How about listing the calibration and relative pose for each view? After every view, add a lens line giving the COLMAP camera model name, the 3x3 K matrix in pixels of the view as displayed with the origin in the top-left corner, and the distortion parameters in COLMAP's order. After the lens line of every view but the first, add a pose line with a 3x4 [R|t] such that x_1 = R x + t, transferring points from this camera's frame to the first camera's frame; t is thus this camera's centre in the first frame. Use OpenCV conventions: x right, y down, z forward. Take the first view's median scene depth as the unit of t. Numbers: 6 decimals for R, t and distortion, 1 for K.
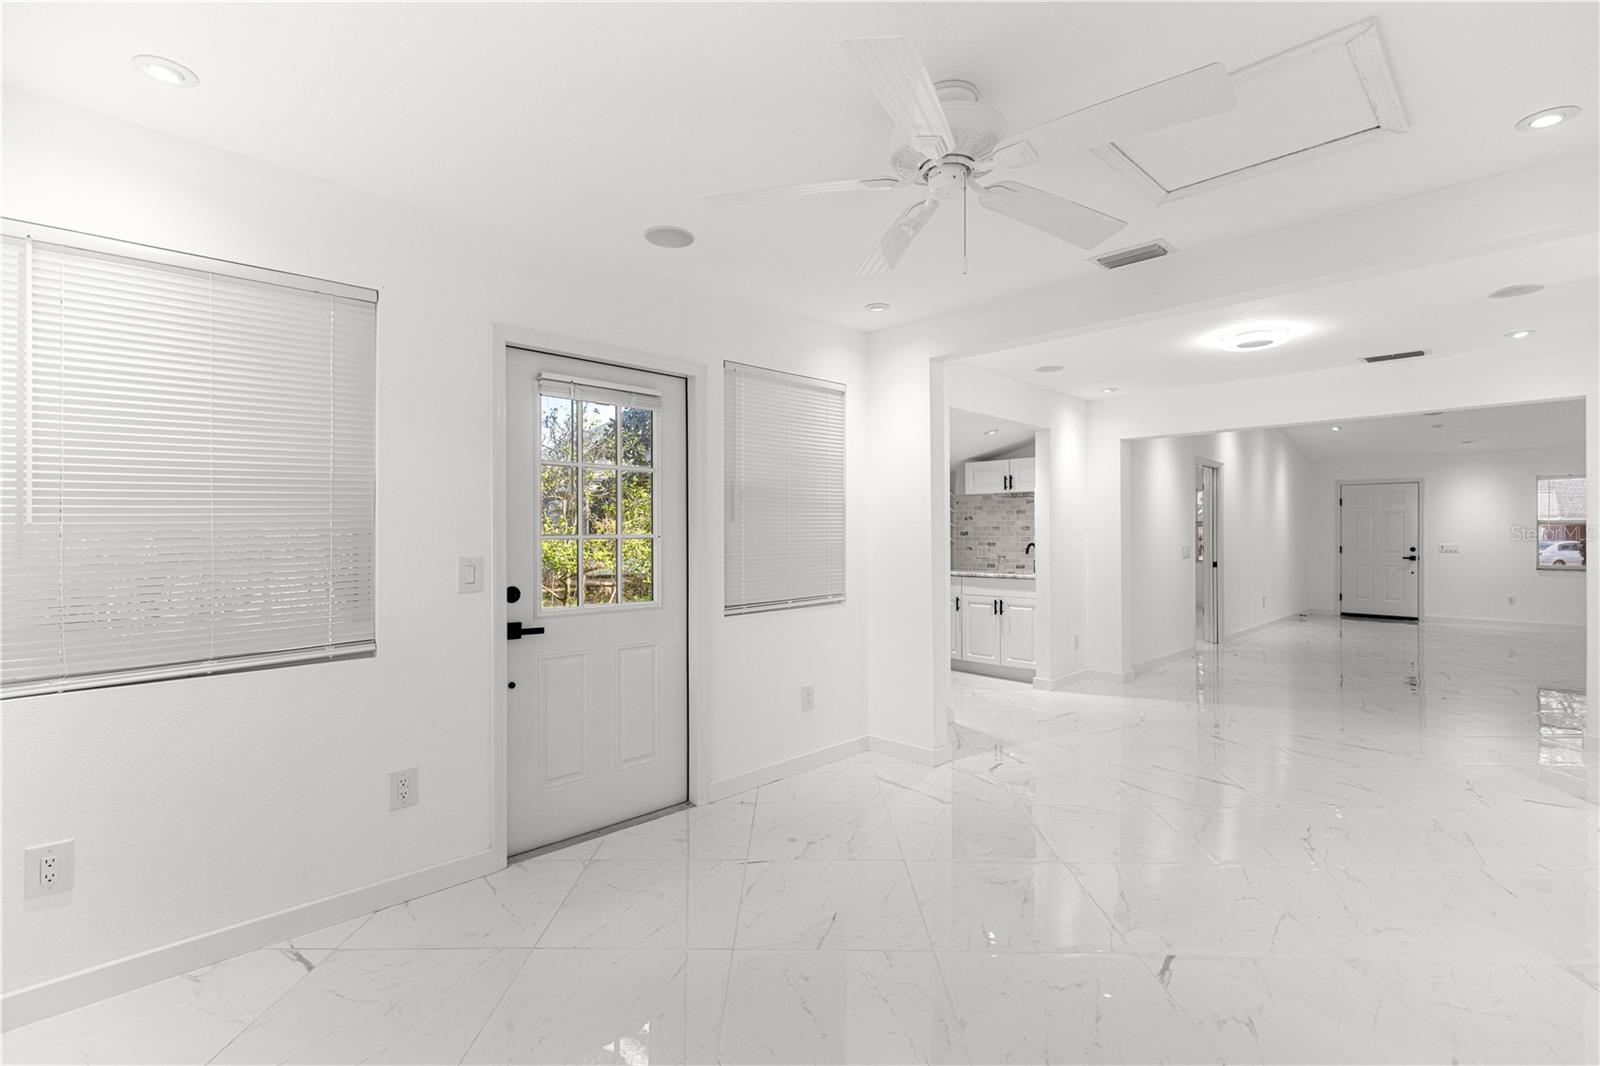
lens RADIAL K [[728.3, 0, 794.2], [0, 728.3, 535.2], [0, 0, 1]] dist [-0.001733, -0.000042]
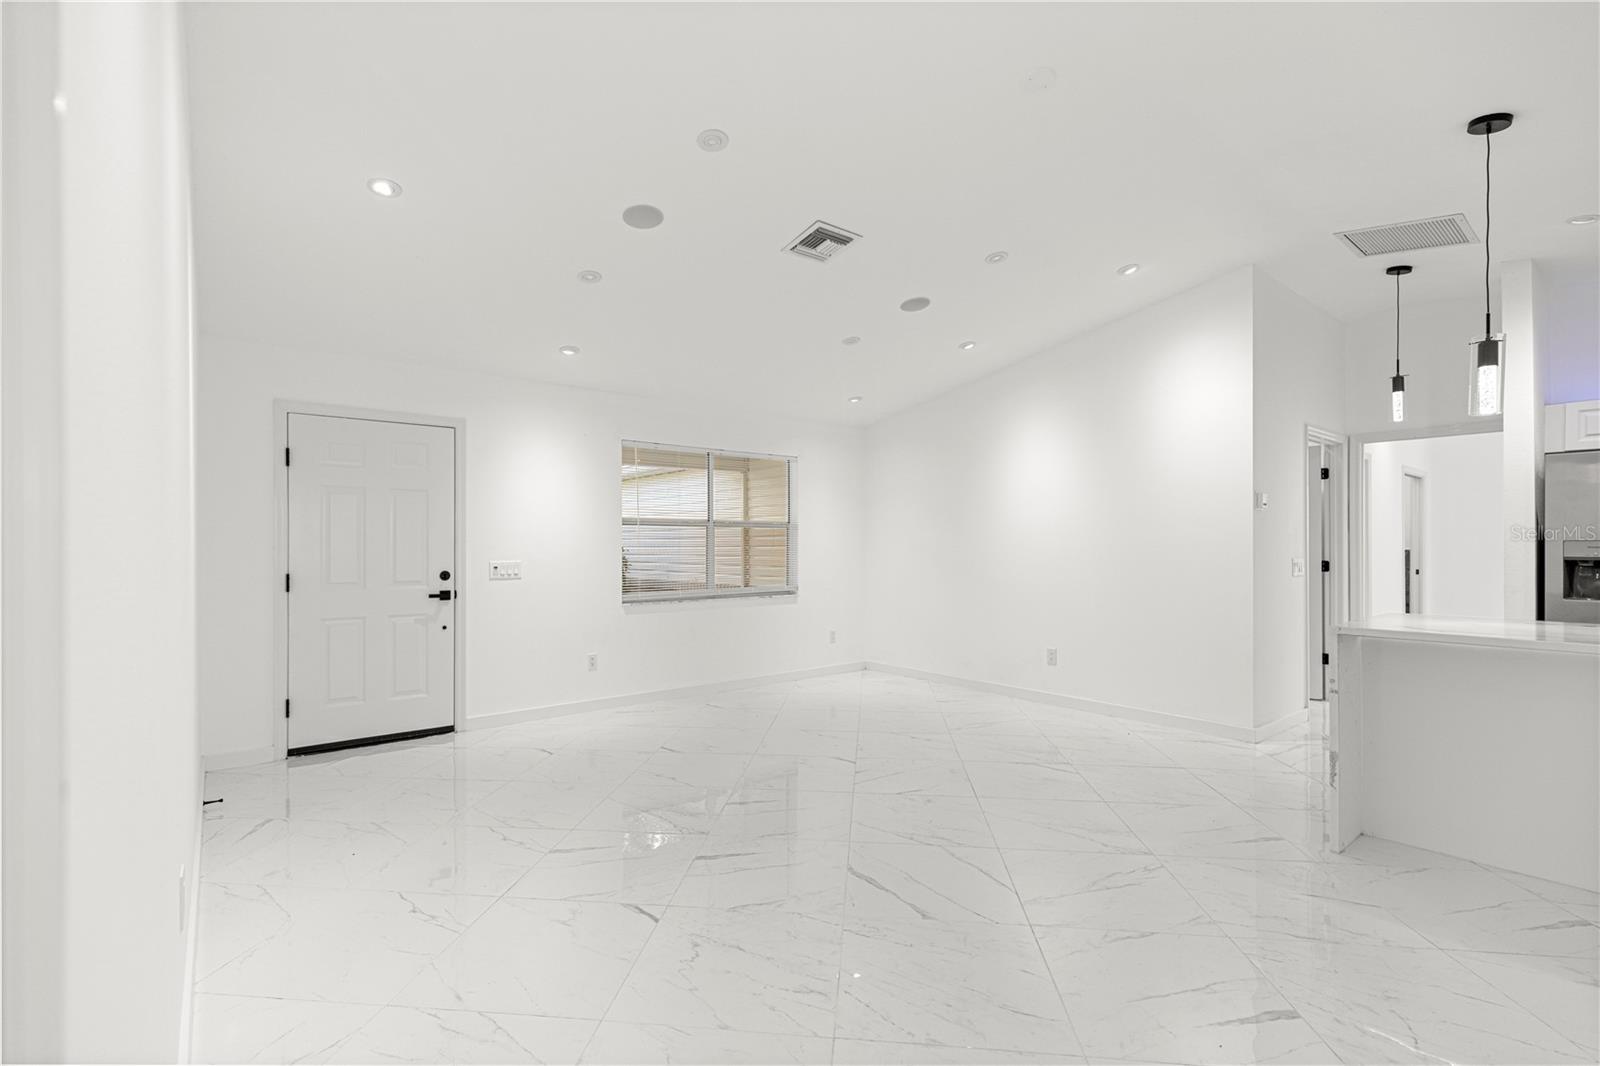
lens RADIAL K [[728.3, 0, 800.3], [0, 728.3, 539.5], [0, 0, 1]] dist [-0.001733, -0.000042]
pose [[0.116982, 0.007748, 0.993104, 0.430494], [0.006212, 0.999944, -0.008533, 0.002392], [-0.993115, 0.007167, 0.116927, 0.730930]]
